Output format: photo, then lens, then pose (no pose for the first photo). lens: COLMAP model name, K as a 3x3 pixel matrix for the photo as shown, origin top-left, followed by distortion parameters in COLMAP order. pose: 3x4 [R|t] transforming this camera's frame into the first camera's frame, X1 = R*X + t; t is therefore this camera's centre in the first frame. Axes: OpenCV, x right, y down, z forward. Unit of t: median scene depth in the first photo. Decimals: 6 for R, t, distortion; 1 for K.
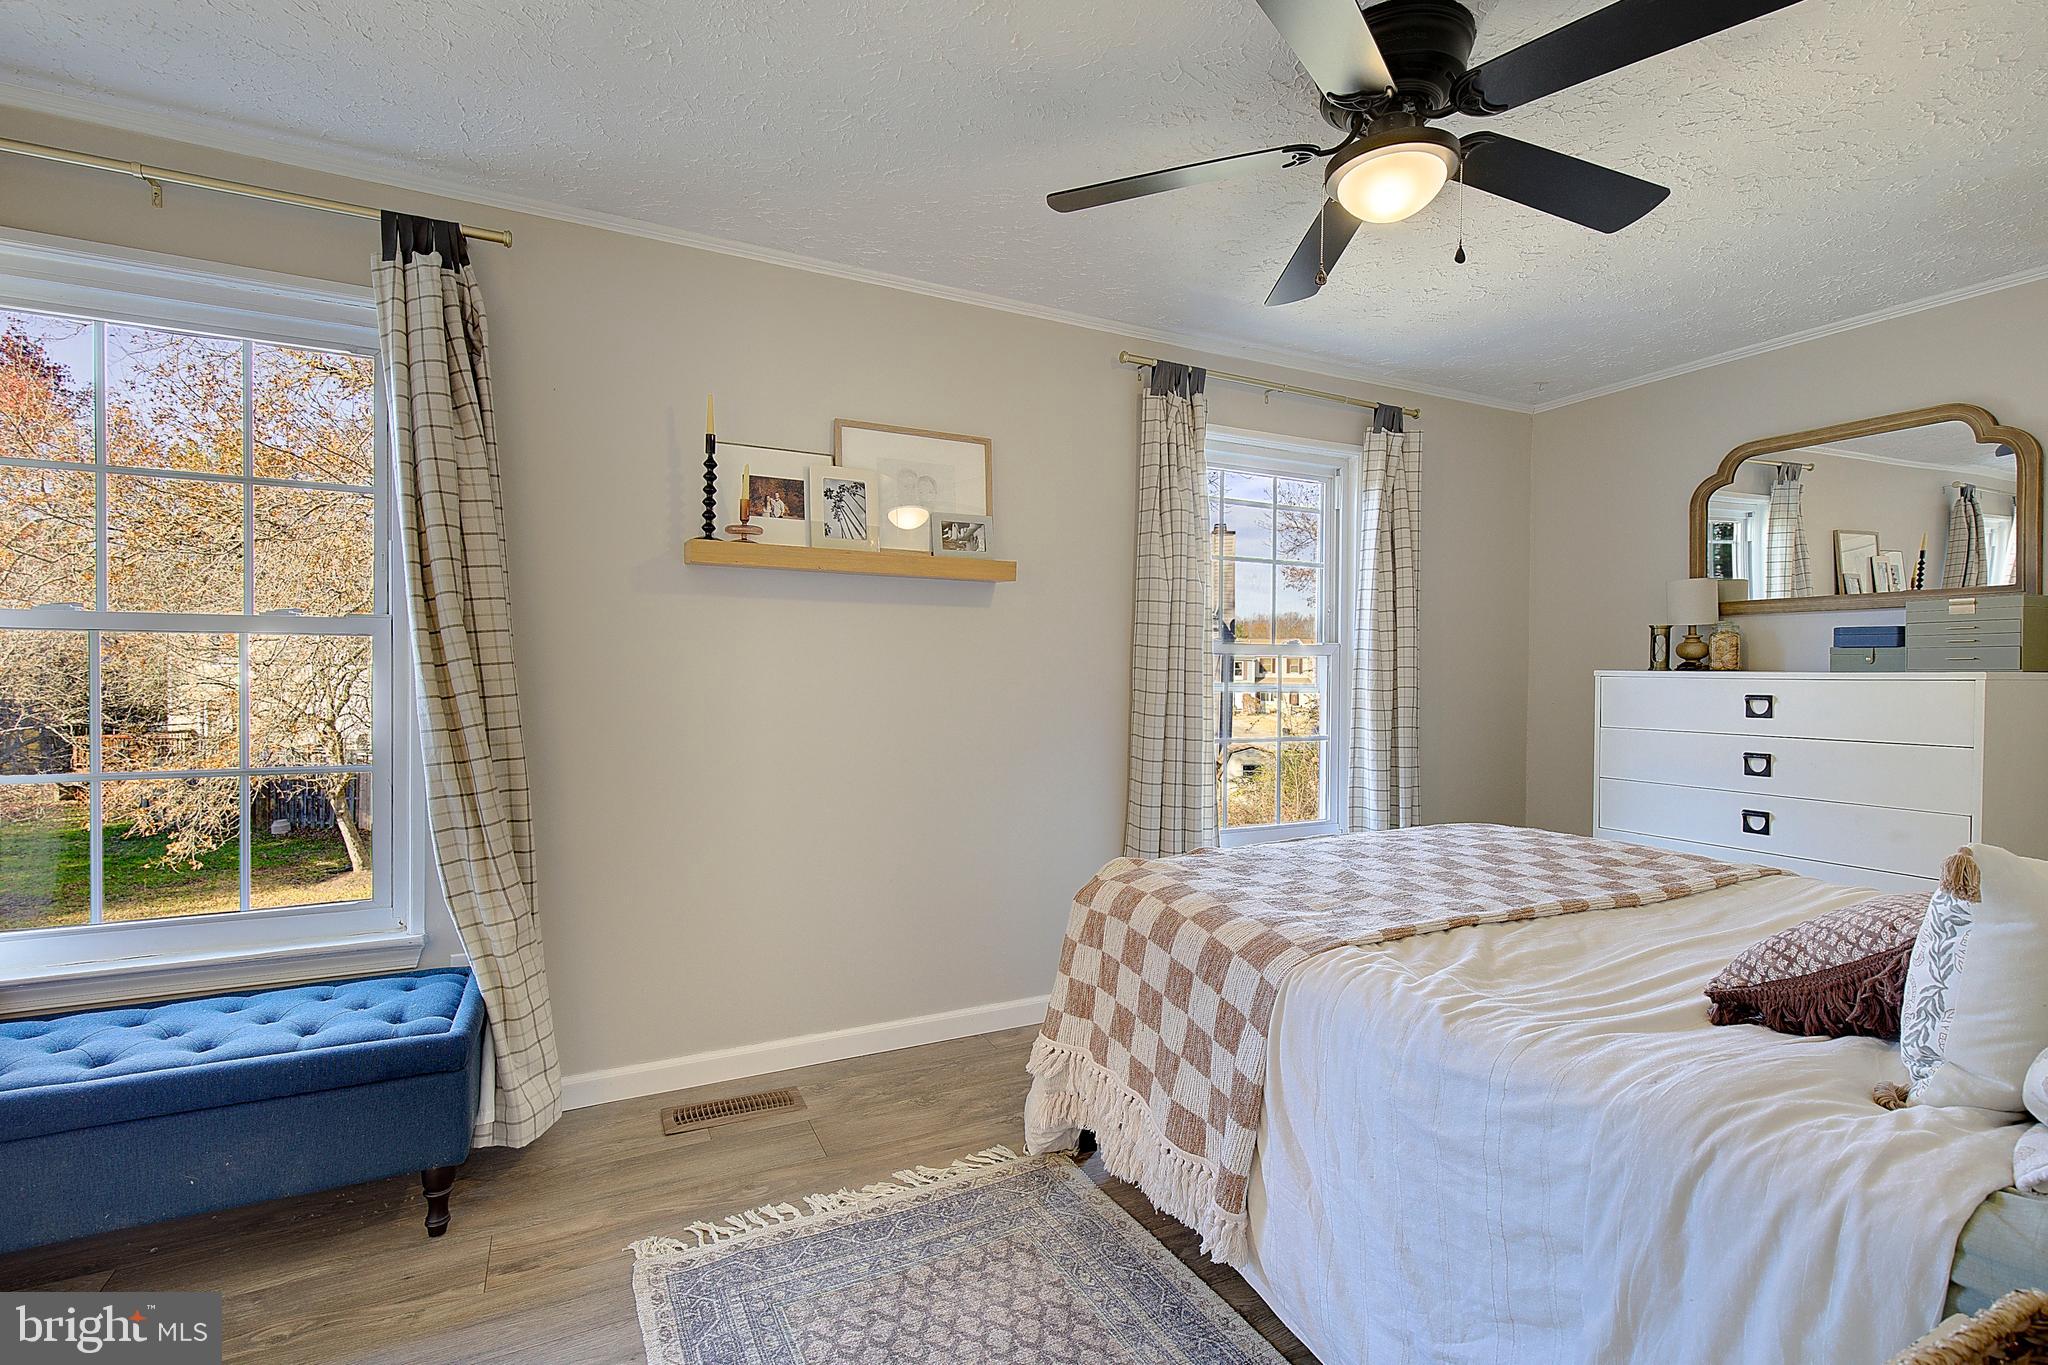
lens RADIAL K [[921.1, 0, 1024.0], [0, 921.1, 682.5], [0, 0, 1]] dist [0.013539, -0.000330]
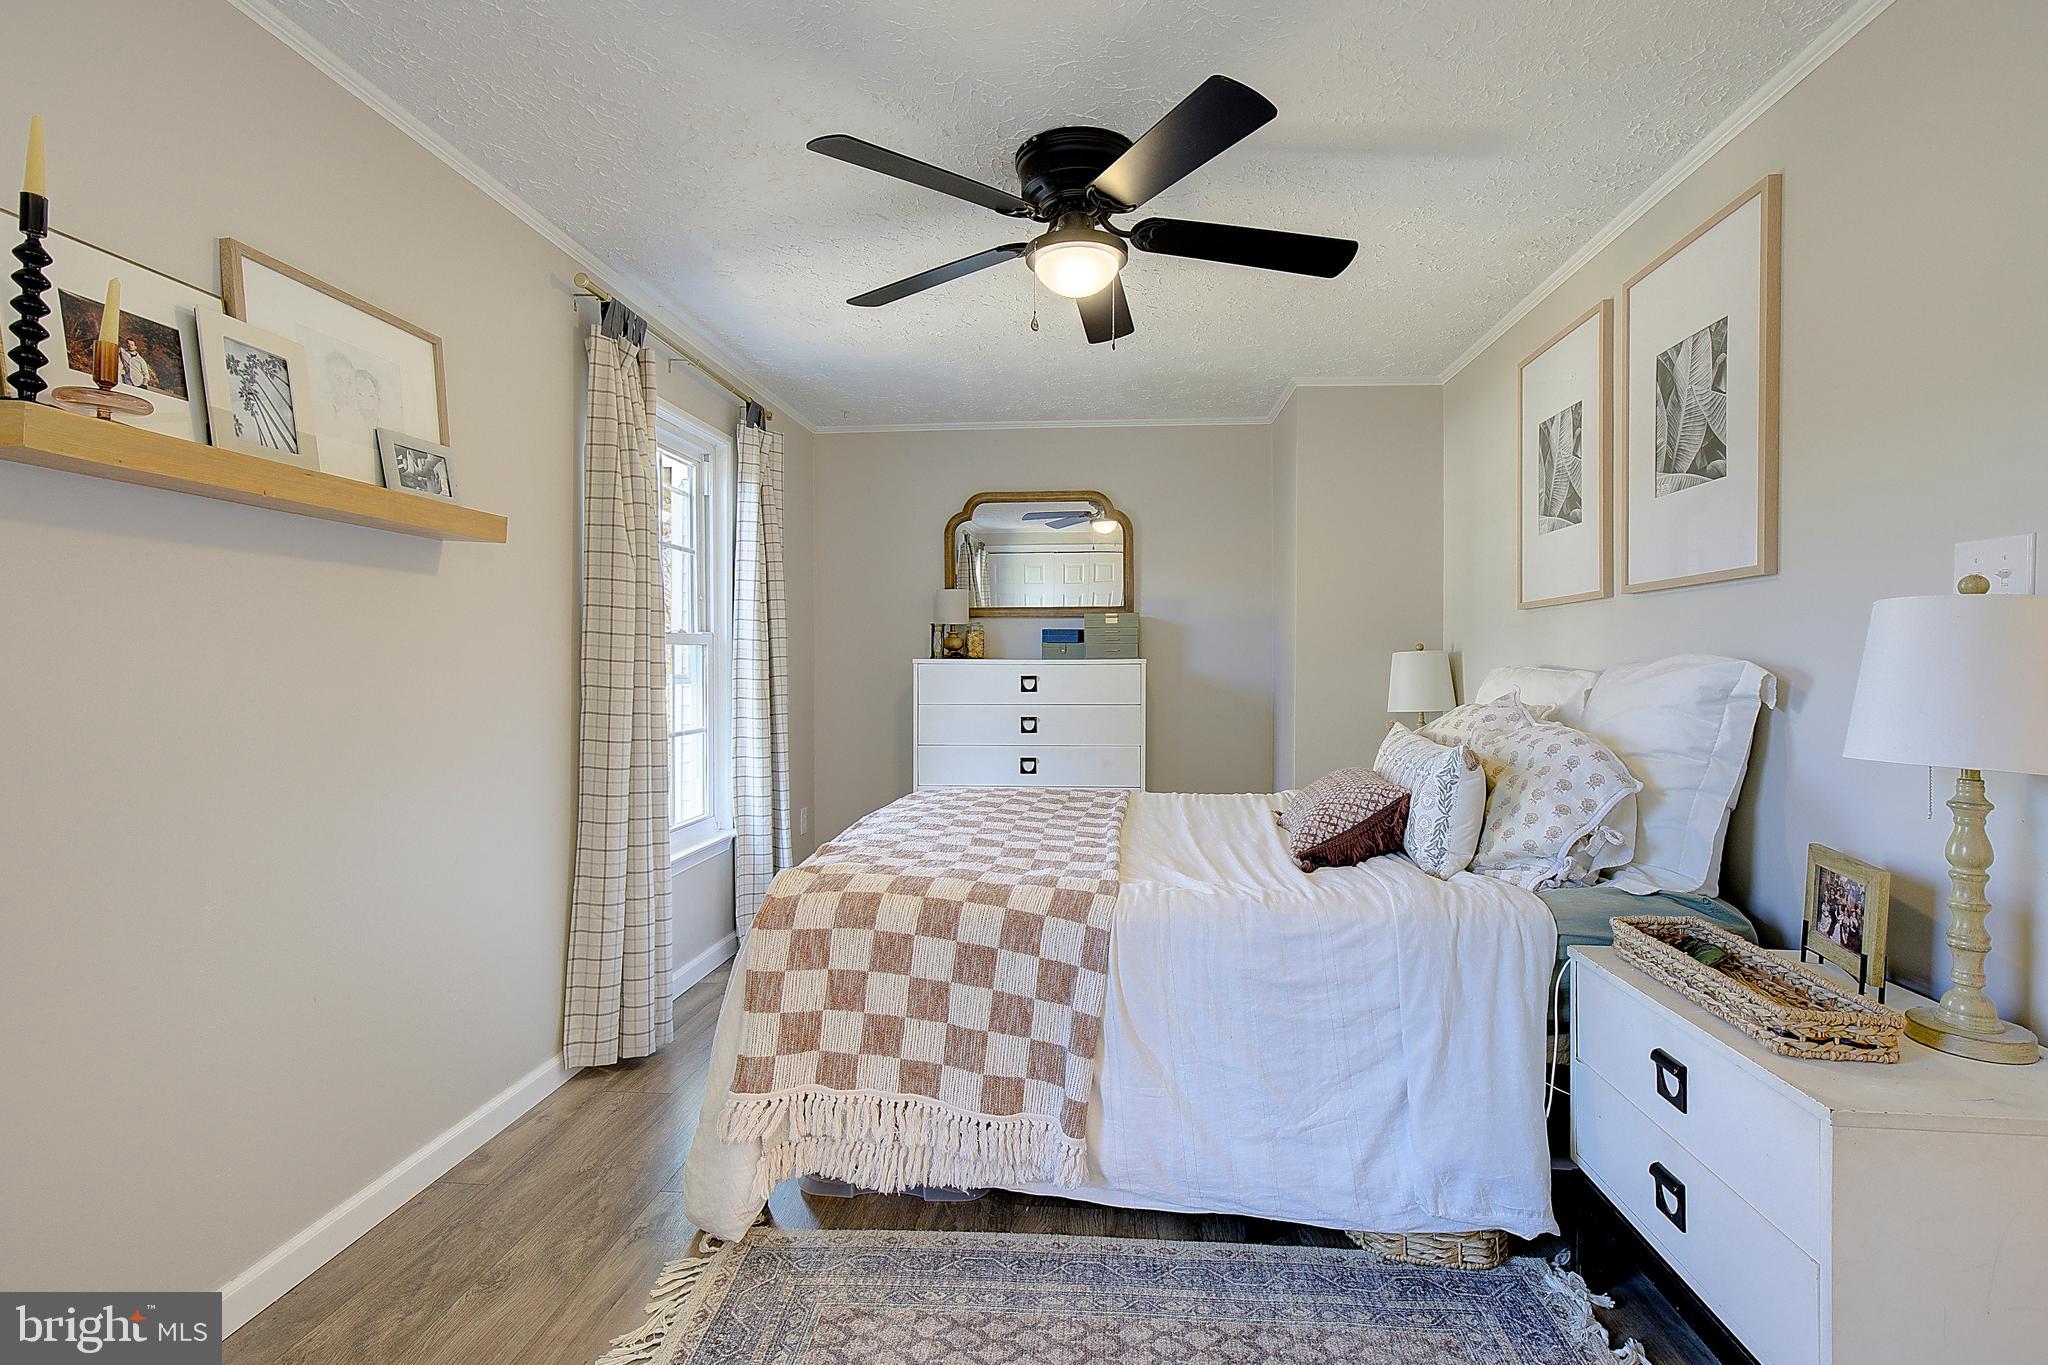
lens RADIAL K [[946.0, 0, 1027.5], [0, 946.0, 667.1], [0, 0, 1]] dist [0.013589, 0.000563]
pose [[0.529117, -0.012875, 0.848451, -0.565146], [0.014992, 0.999871, 0.005823, -0.010830], [-0.848416, 0.009639, 0.529242, 0.307829]]
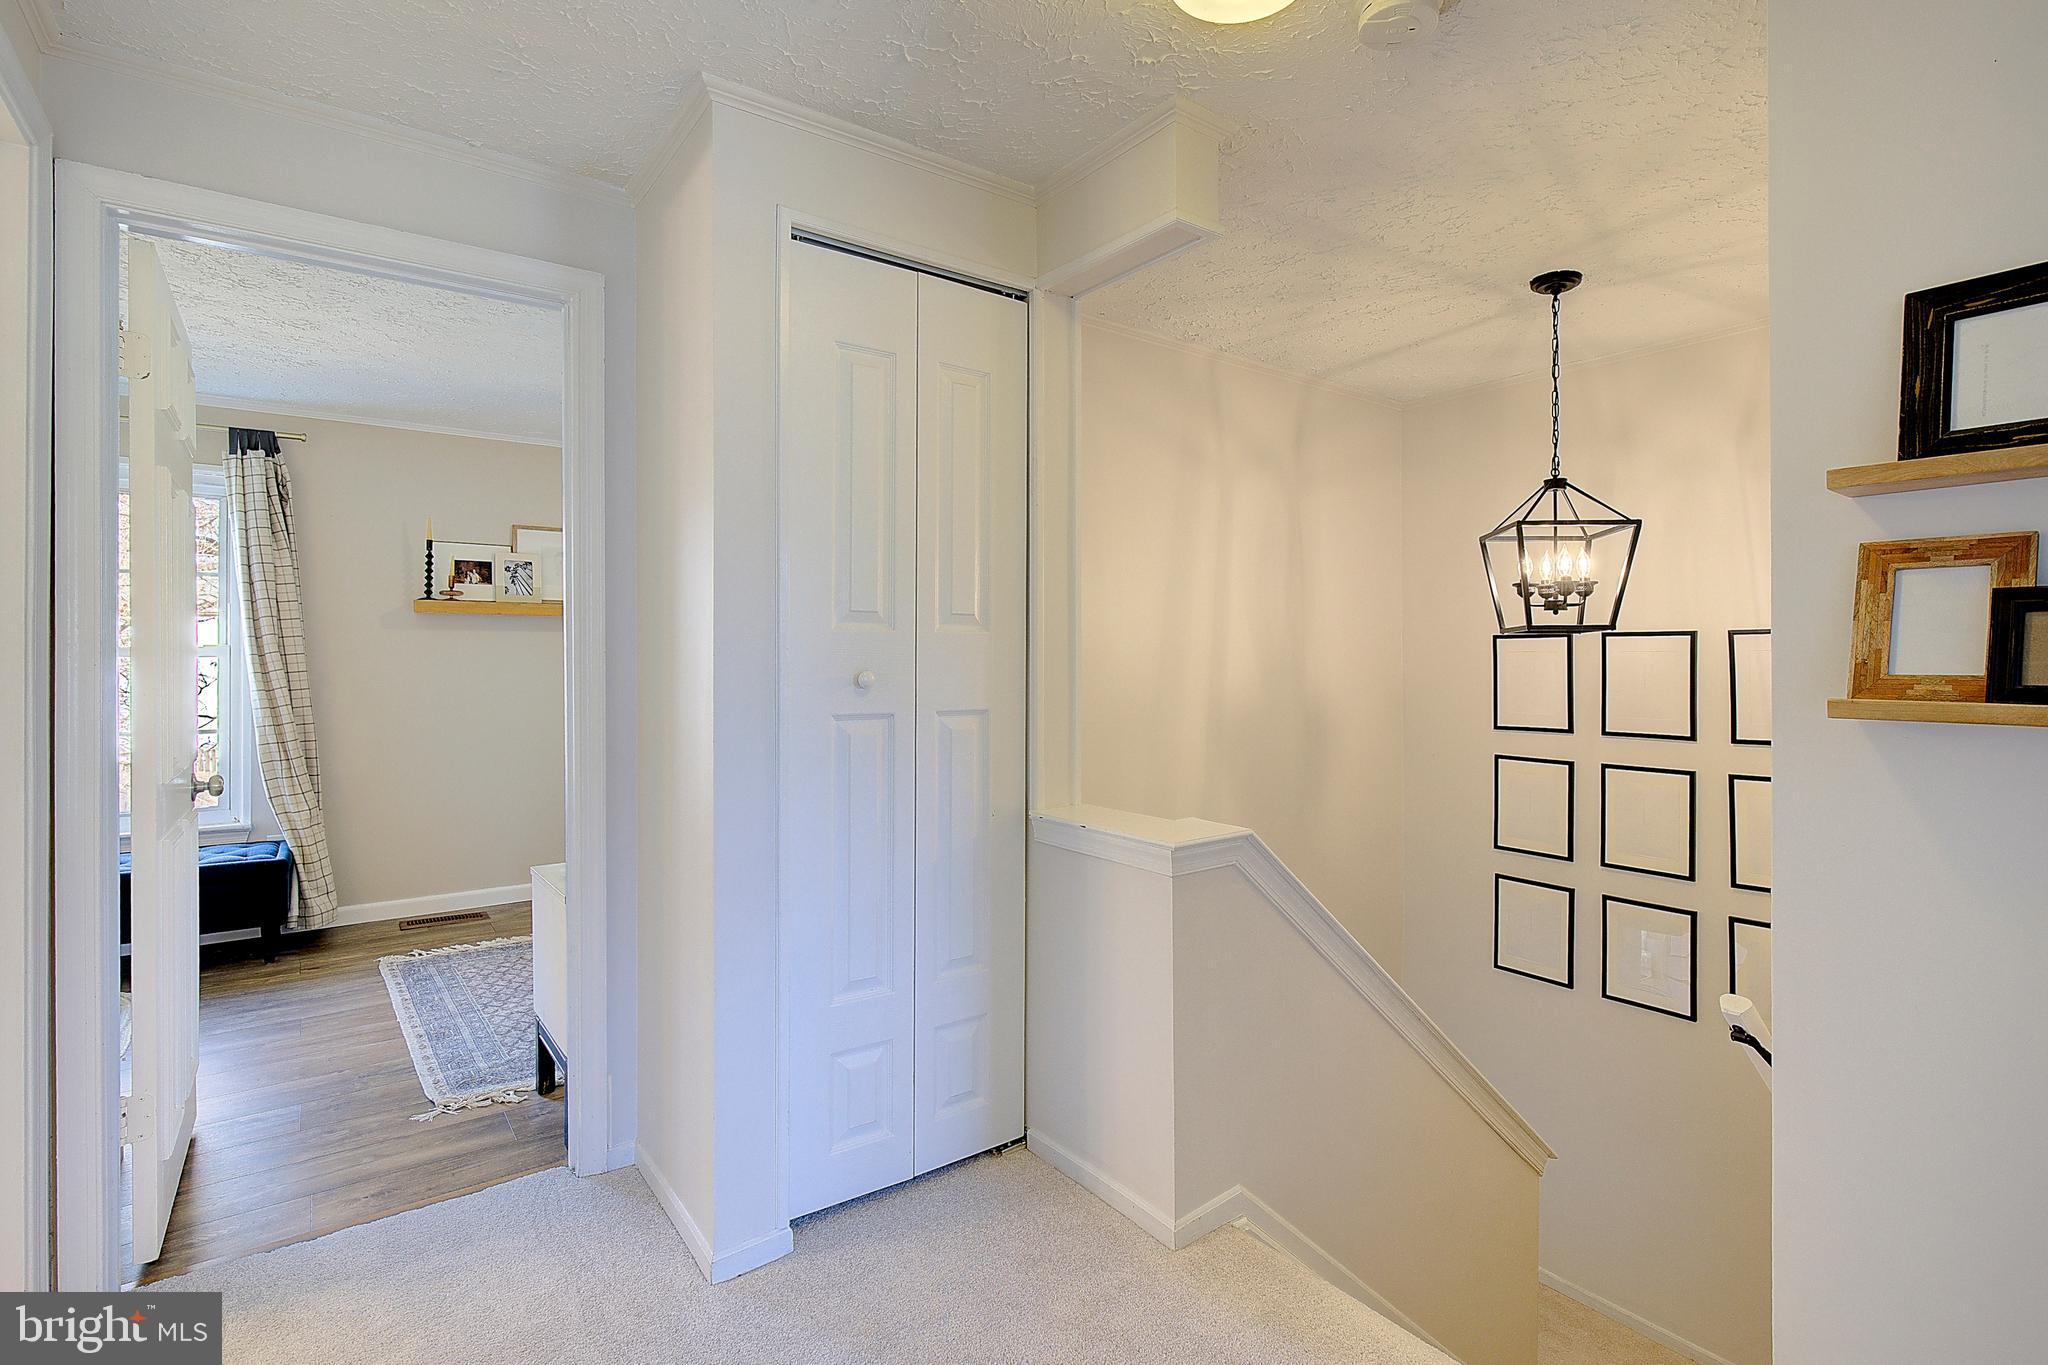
lens RADIAL K [[941.1, 0, 1033.7], [0, 941.1, 651.8], [0, 0, 1]] dist [0.001998, 0.000063]
pose [[0.981641, -0.009687, 0.190490, 0.508632], [0.013126, 0.999773, -0.016799, -0.009502], [-0.190284, 0.018991, 0.981545, -1.113957]]
